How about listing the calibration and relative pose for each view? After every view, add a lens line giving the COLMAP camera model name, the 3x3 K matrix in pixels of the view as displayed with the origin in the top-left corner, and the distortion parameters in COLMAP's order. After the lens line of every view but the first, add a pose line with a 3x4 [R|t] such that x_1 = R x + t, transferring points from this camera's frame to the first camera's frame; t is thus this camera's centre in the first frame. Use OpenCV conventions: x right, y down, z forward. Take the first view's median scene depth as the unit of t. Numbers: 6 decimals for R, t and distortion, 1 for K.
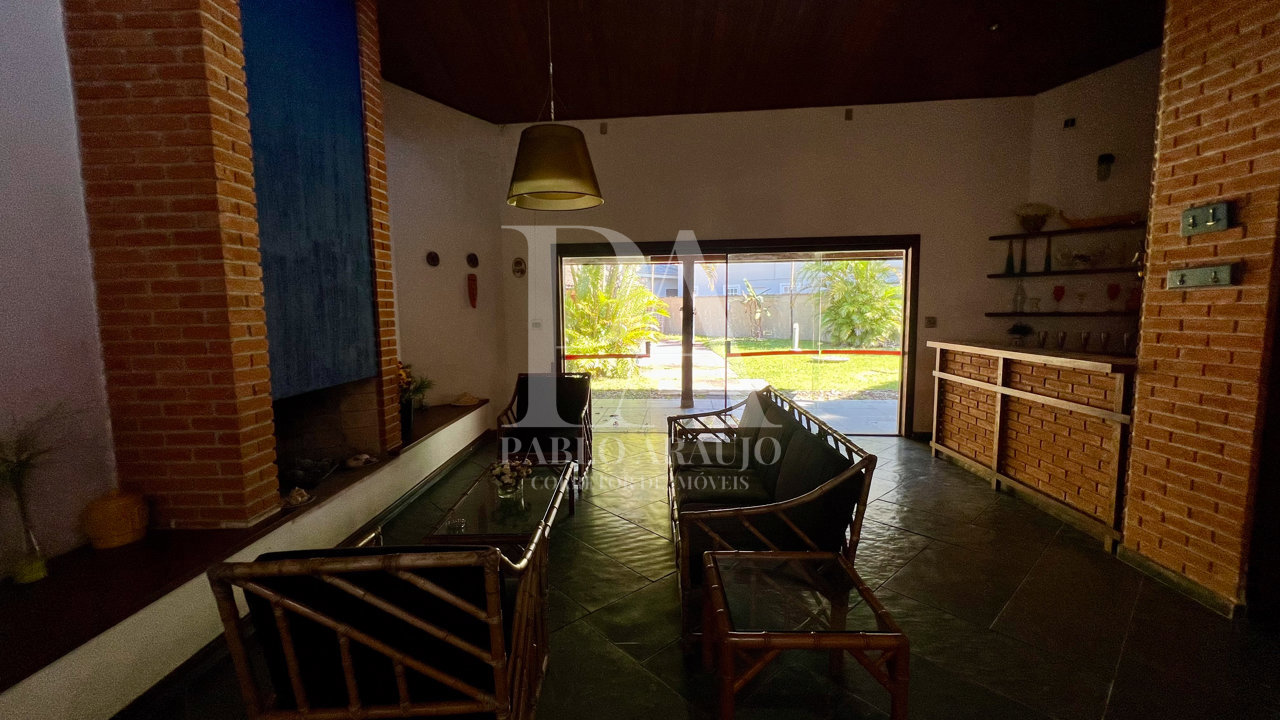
lens RADIAL K [[508.4, 0, 641.9], [0, 508.4, 356.6], [0, 0, 1]] dist [-0.004482, 0.001439]
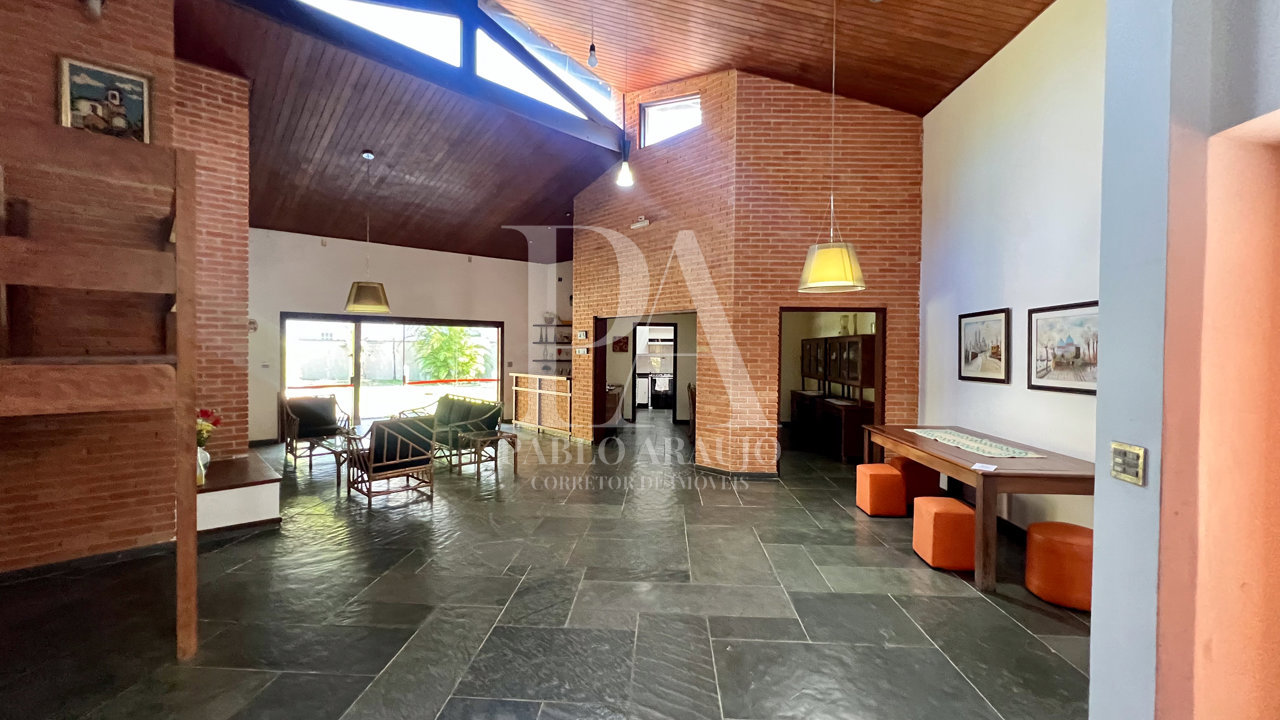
lens RADIAL K [[508.4, 0, 641.2], [0, 508.4, 359.0], [0, 0, 1]] dist [-0.004482, 0.001439]
pose [[0.700639, 0.007524, 0.713477, -0.591528], [0.049823, 0.996988, -0.059440, 0.066574], [-0.711775, 0.077193, 0.698153, -0.916630]]
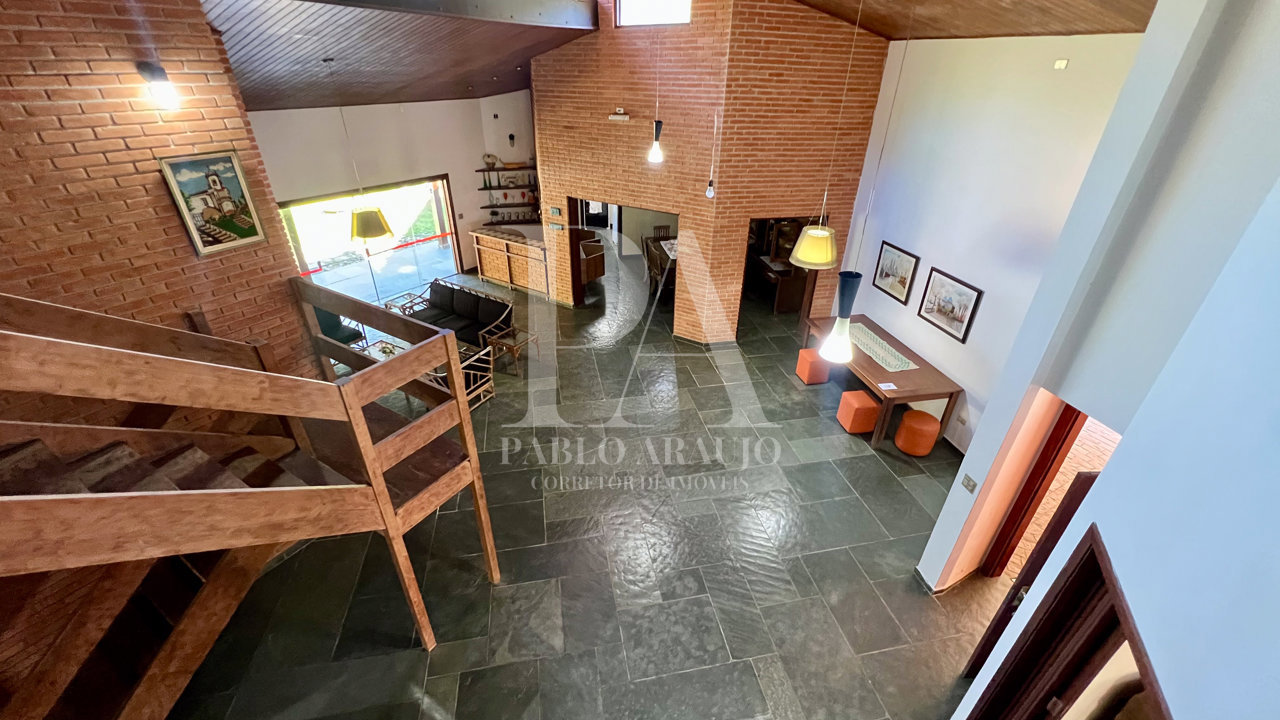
lens RADIAL K [[508.4, 0, 640.3], [0, 508.4, 355.3], [0, 0, 1]] dist [-0.004482, 0.001439]
pose [[0.500938, -0.412896, 0.760643, -0.977671], [0.063418, 0.894014, 0.443528, -0.490612], [-0.863157, -0.173942, 0.474030, -0.792145]]
